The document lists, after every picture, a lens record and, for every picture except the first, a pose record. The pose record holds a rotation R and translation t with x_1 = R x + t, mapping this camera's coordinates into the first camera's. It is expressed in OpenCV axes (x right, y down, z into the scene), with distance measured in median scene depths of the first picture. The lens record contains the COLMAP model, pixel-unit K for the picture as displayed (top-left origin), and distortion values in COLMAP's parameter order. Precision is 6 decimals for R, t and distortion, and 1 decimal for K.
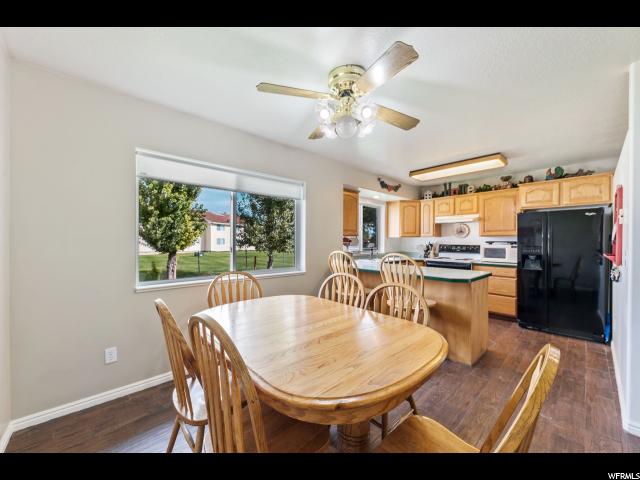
lens RADIAL K [[248.7, 0, 315.3], [0, 248.7, 242.7], [0, 0, 1]] dist [-0.003720, -0.001272]
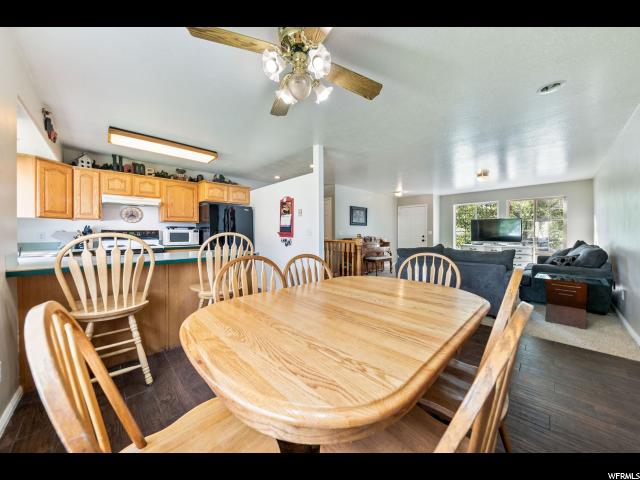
lens RADIAL K [[231.5, 0, 322.2], [0, 231.5, 235.3], [0, 0, 1]] dist [0.002274, 0.000180]
pose [[-0.051444, -0.019592, 0.998484, -0.317160], [0.004631, 0.999792, 0.019856, 0.015696], [-0.998665, 0.005646, -0.051343, 0.403188]]
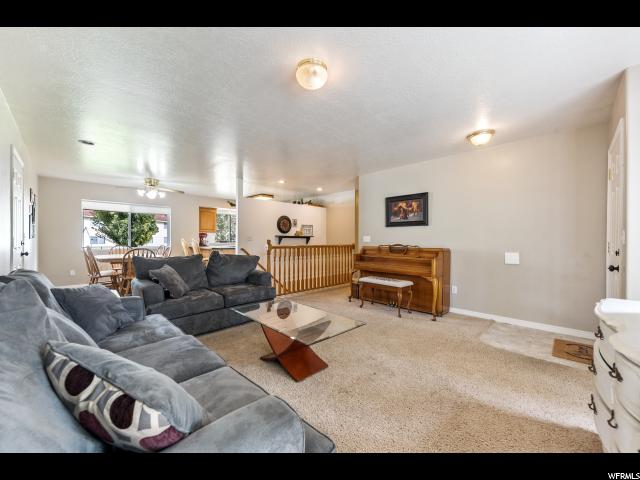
lens RADIAL K [[248.7, 0, 317.7], [0, 248.7, 242.4], [0, 0, 1]] dist [-0.003720, -0.001272]
pose [[0.998289, -0.000697, 0.058477, 0.824000], [0.000720, 1.000000, -0.000380, 0.046016], [-0.058477, 0.000422, 0.998289, -0.896621]]
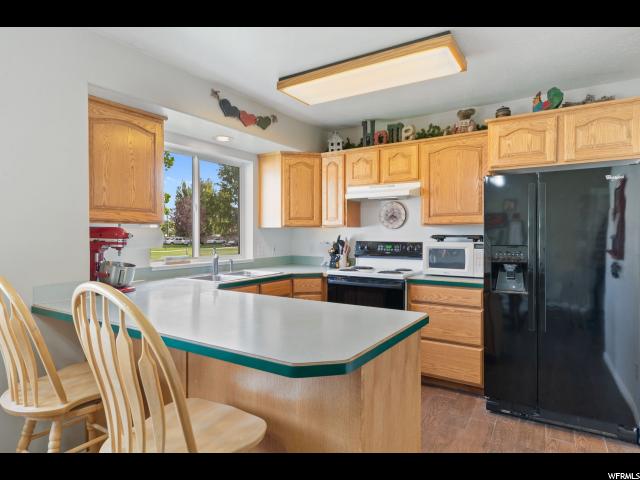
lens RADIAL K [[383.8, 0, 321.1], [0, 383.8, 242.0], [0, 0, 1]] dist [0.006555, 0.006599]
pose [[0.962030, -0.008722, 0.272805, 0.250051], [0.005233, 0.999895, 0.013516, -0.003111], [-0.272894, -0.011575, 0.961974, 0.299666]]
